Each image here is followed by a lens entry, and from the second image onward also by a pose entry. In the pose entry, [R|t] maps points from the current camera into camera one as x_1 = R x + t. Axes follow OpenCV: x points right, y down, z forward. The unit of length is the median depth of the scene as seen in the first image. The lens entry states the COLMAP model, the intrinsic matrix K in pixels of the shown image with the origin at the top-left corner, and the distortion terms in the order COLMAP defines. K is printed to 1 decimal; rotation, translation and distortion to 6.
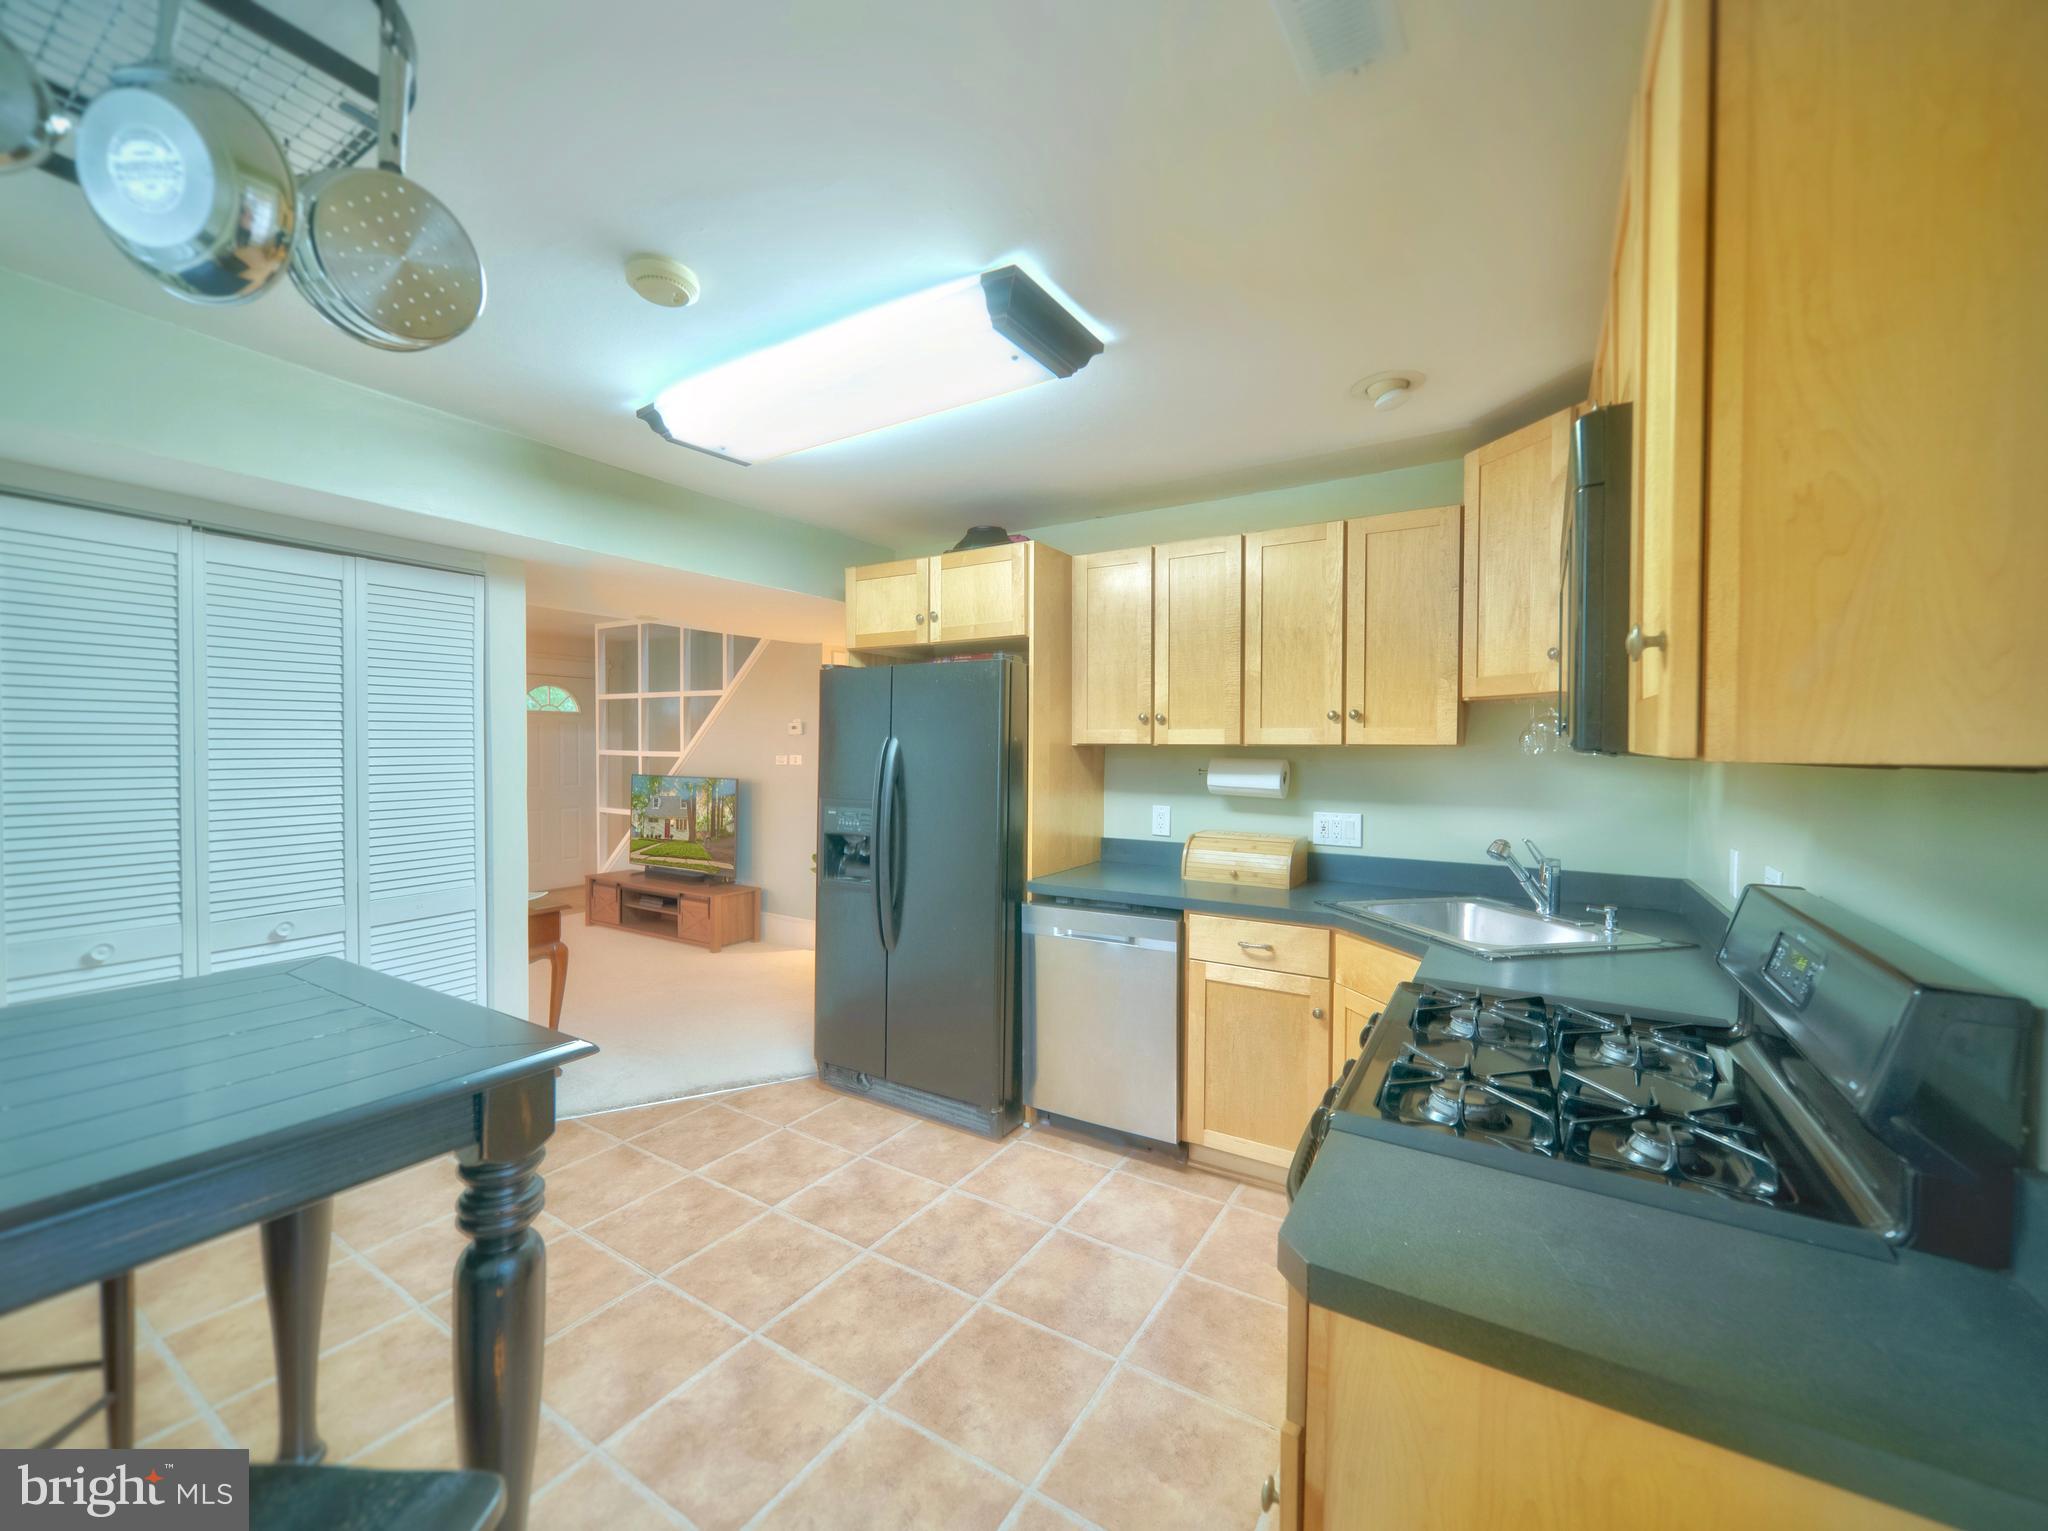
lens RADIAL K [[816.7, 0, 1025.7], [0, 816.7, 756.9], [0, 0, 1]] dist [0.000864, -0.000105]
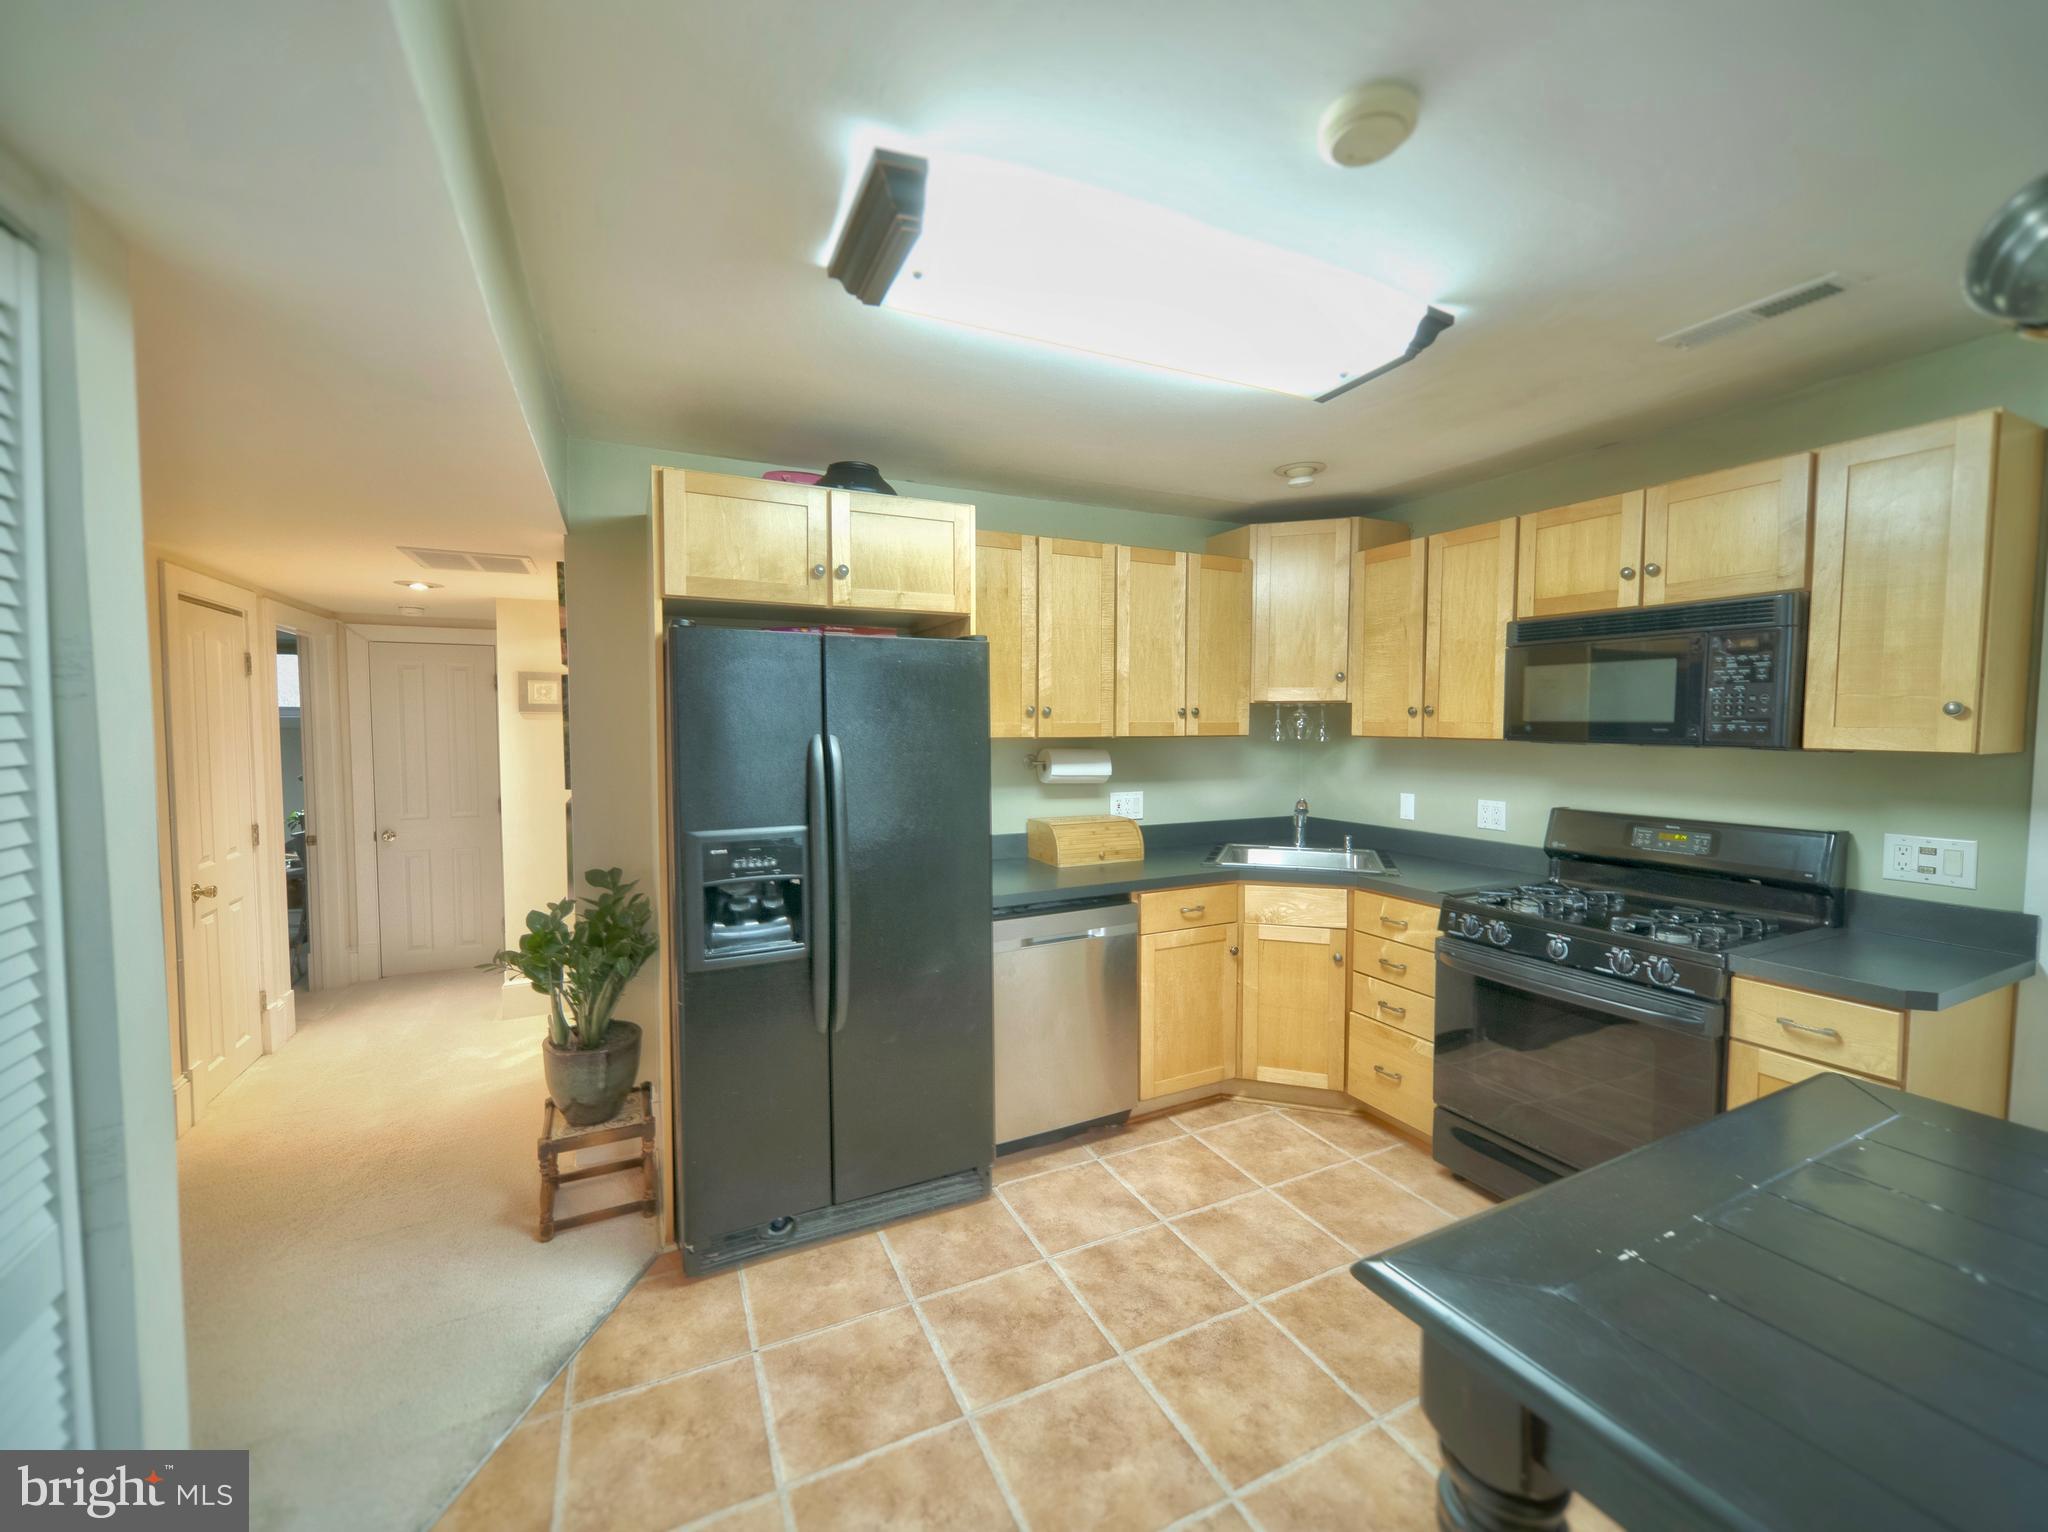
lens RADIAL K [[816.7, 0, 1025.7], [0, 816.7, 757.4], [0, 0, 1]] dist [0.000864, -0.000105]
pose [[0.537289, -0.042738, 0.842315, -0.719455], [0.015814, 0.999050, 0.040603, -0.033340], [-0.843250, -0.008495, 0.537454, 0.497188]]
